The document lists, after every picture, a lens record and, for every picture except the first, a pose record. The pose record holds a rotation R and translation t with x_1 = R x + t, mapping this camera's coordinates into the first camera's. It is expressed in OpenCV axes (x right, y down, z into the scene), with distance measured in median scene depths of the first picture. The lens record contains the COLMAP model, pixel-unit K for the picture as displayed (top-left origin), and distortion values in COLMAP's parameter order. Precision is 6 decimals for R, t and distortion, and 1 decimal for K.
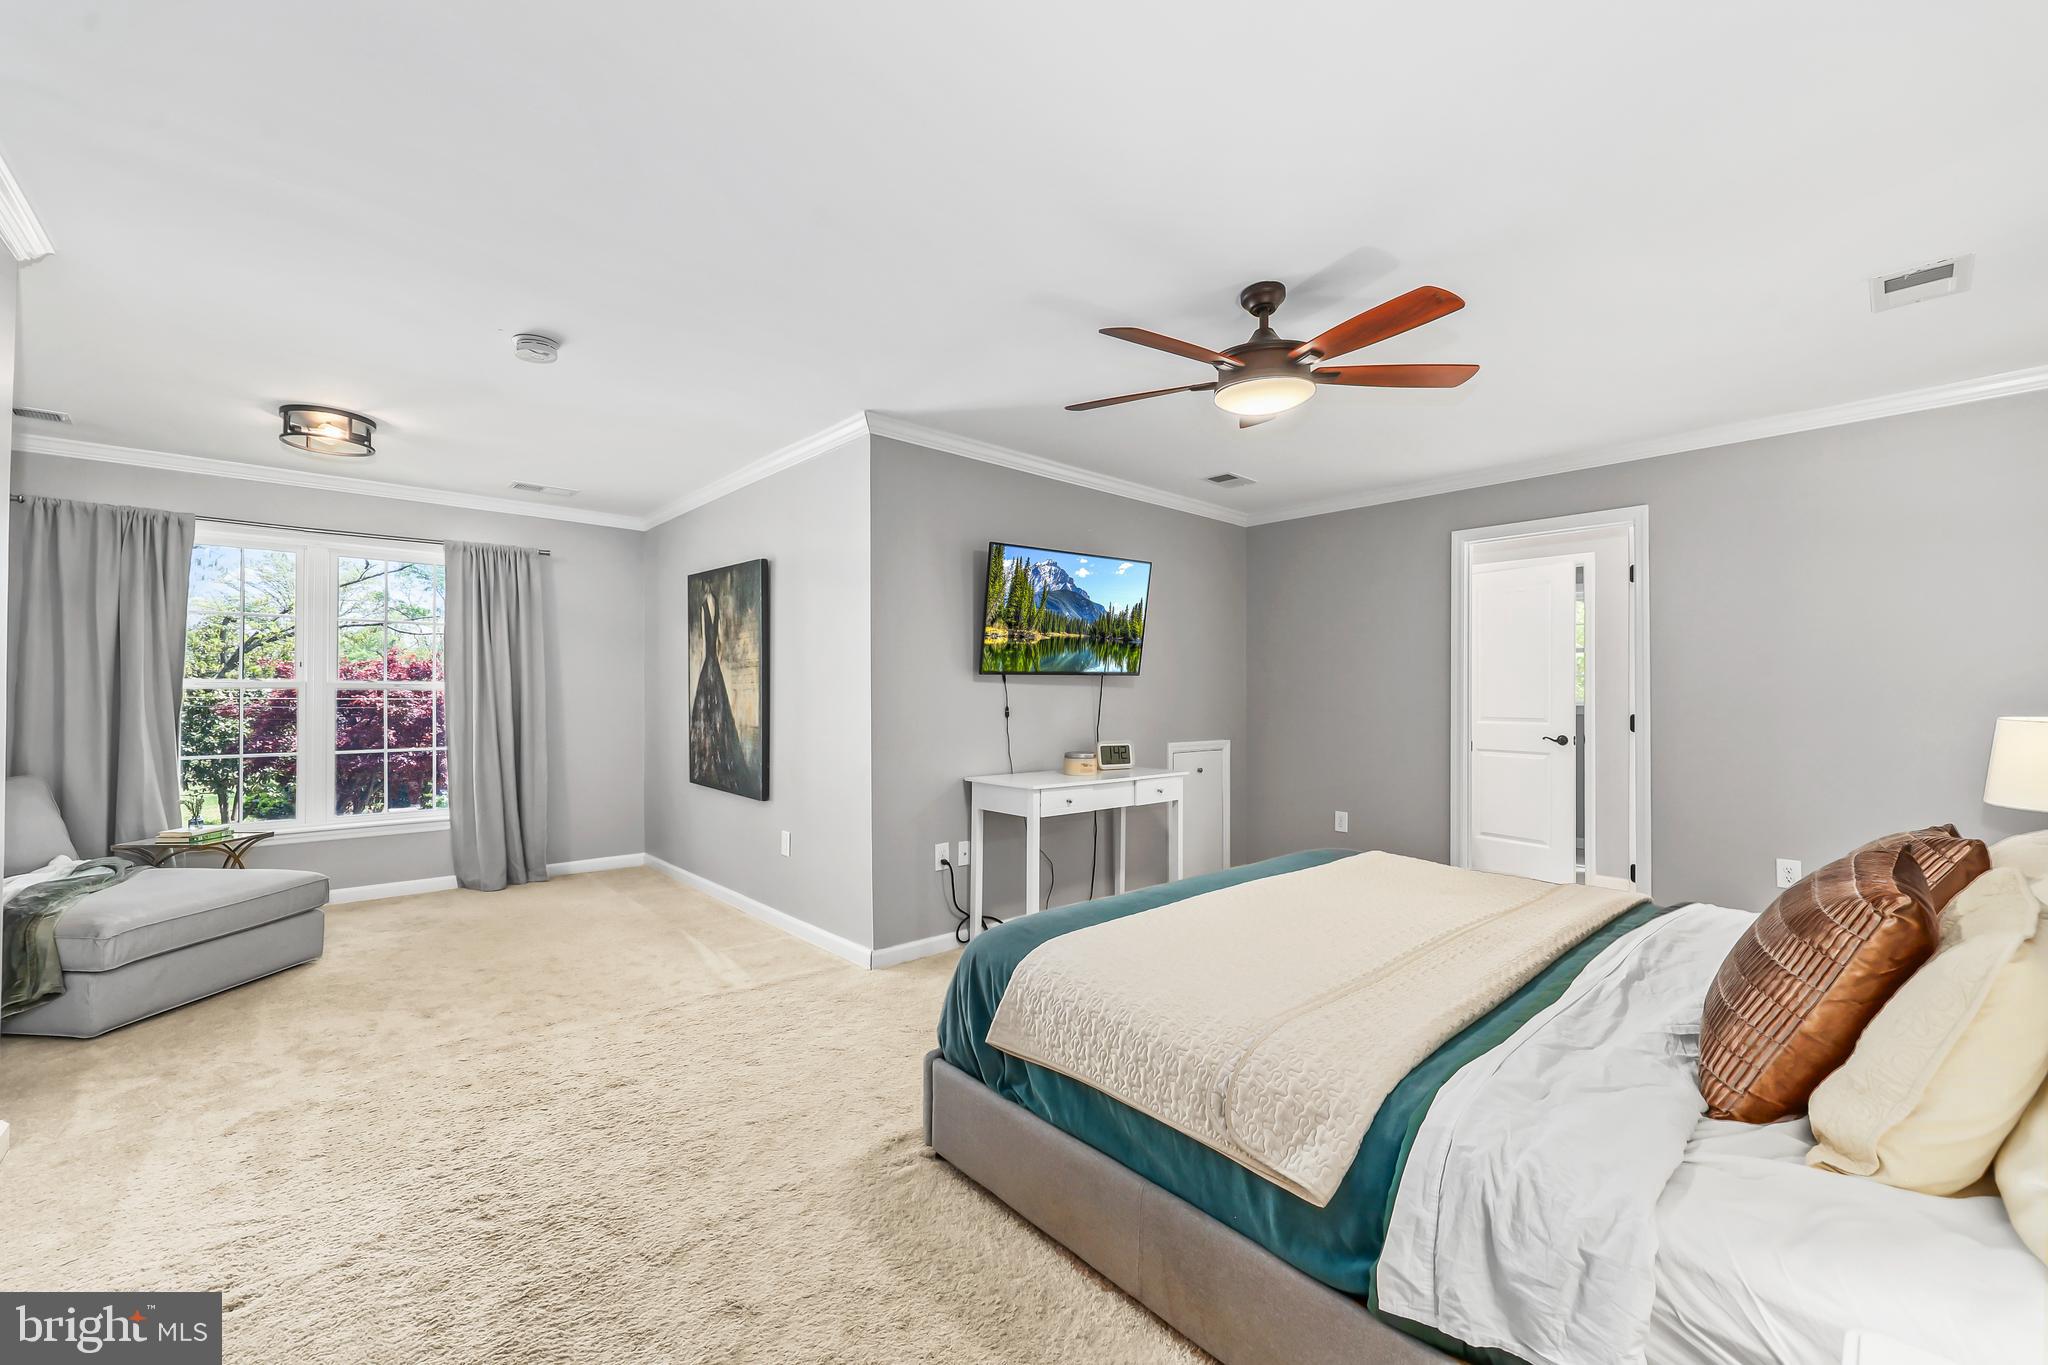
lens RADIAL K [[846.6, 0, 1029.0], [0, 846.6, 689.7], [0, 0, 1]] dist [0.004410, 0.000791]
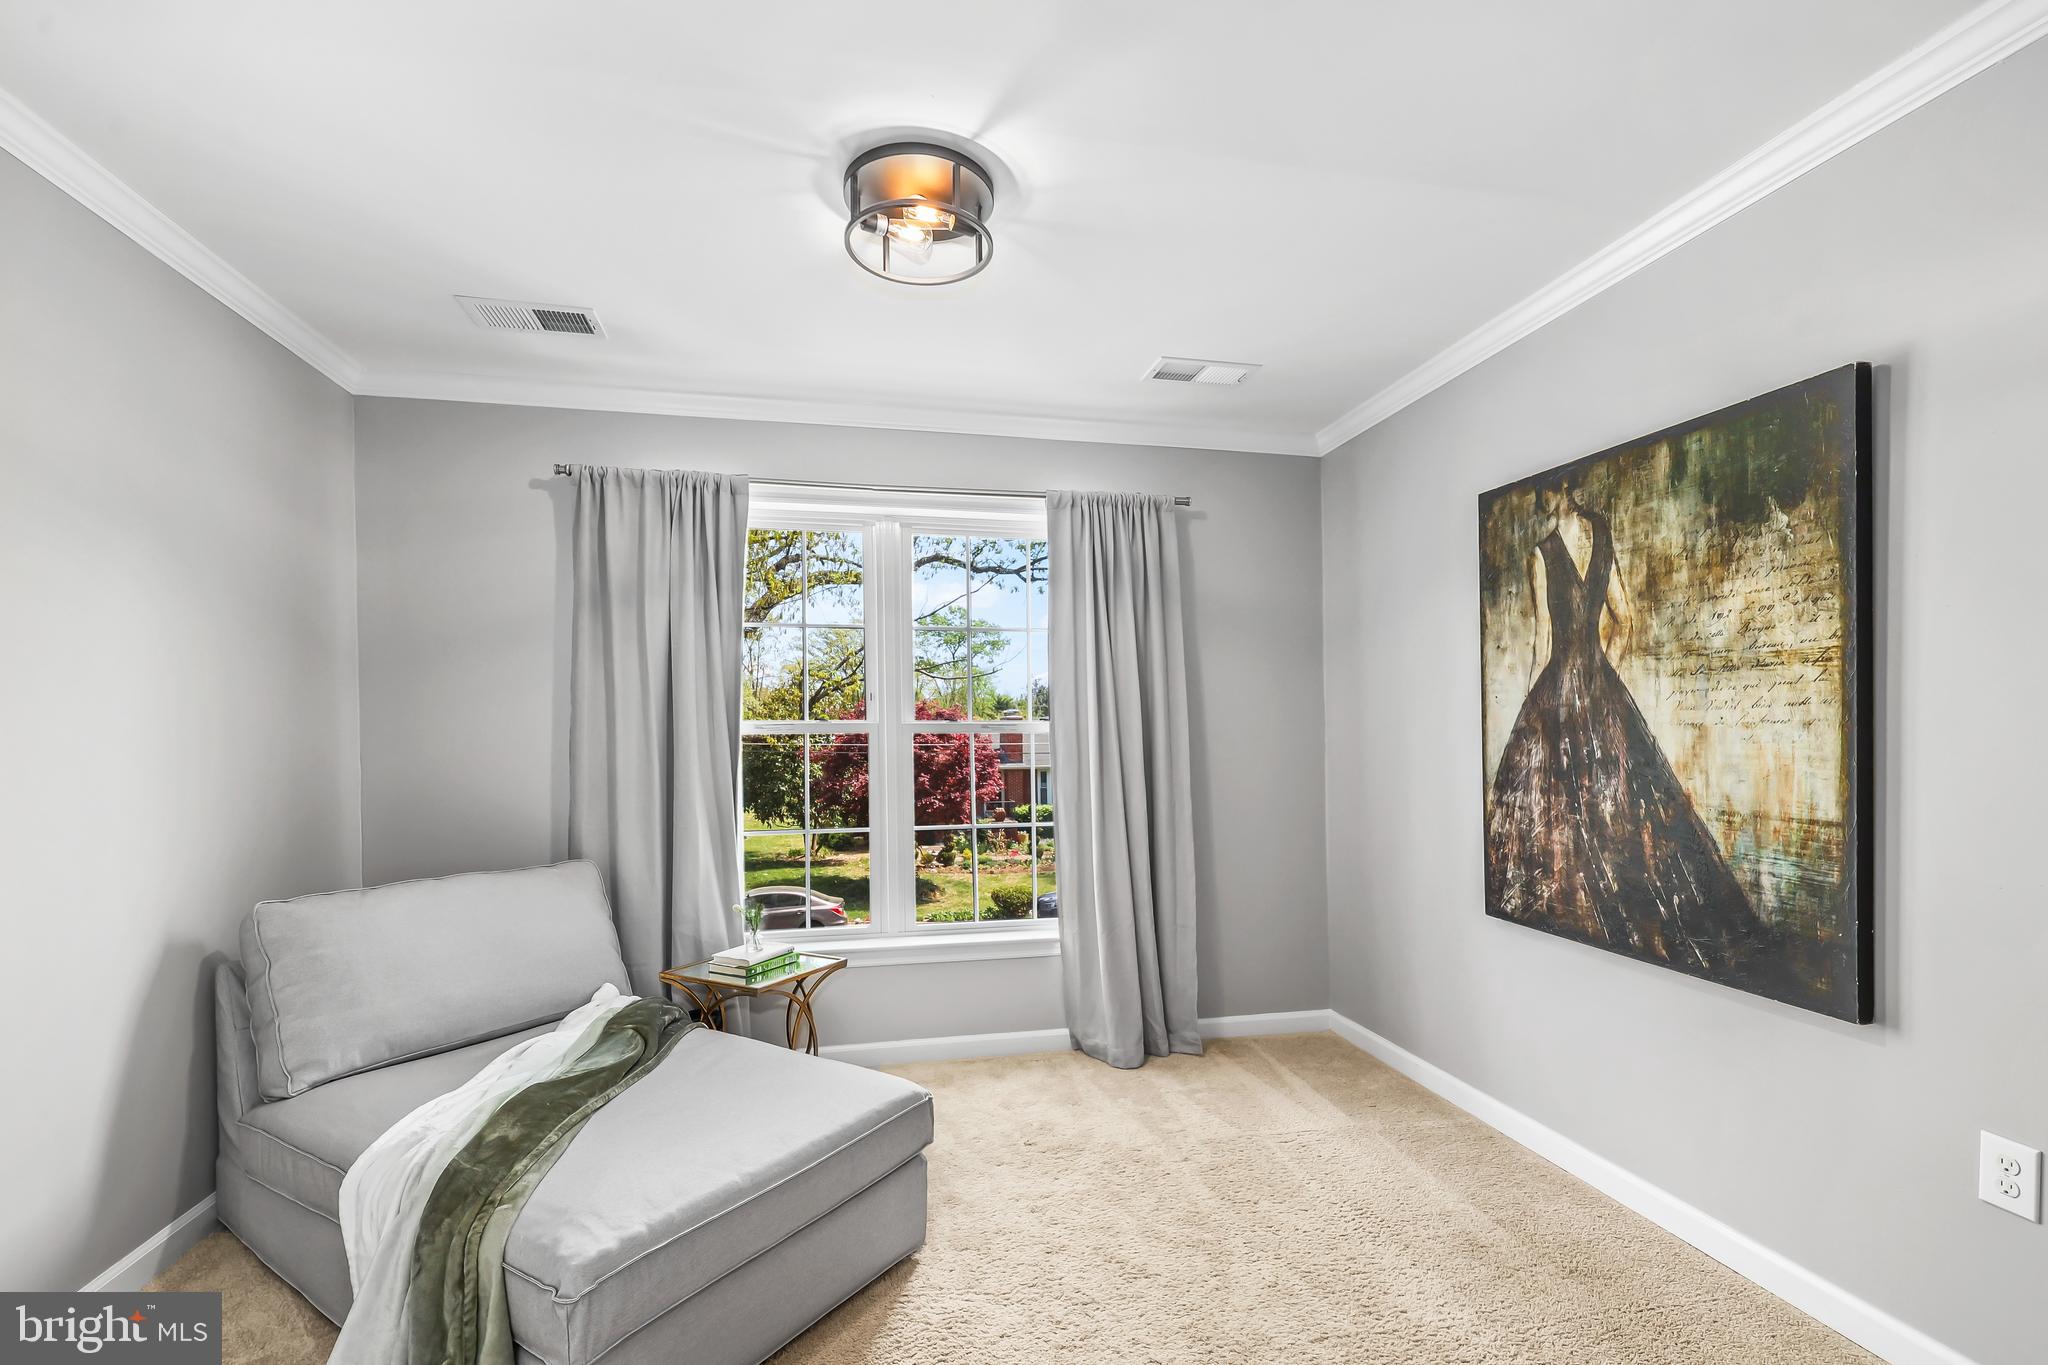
lens RADIAL K [[858.6, 0, 1026.6], [0, 858.6, 747.0], [0, 0, 1]] dist [-0.000546, 0.000144]
pose [[0.873309, -0.002653, -0.487159, -0.410668], [0.012573, 0.999775, 0.017094, -0.000065], [0.487004, -0.021053, 0.873146, 0.457491]]
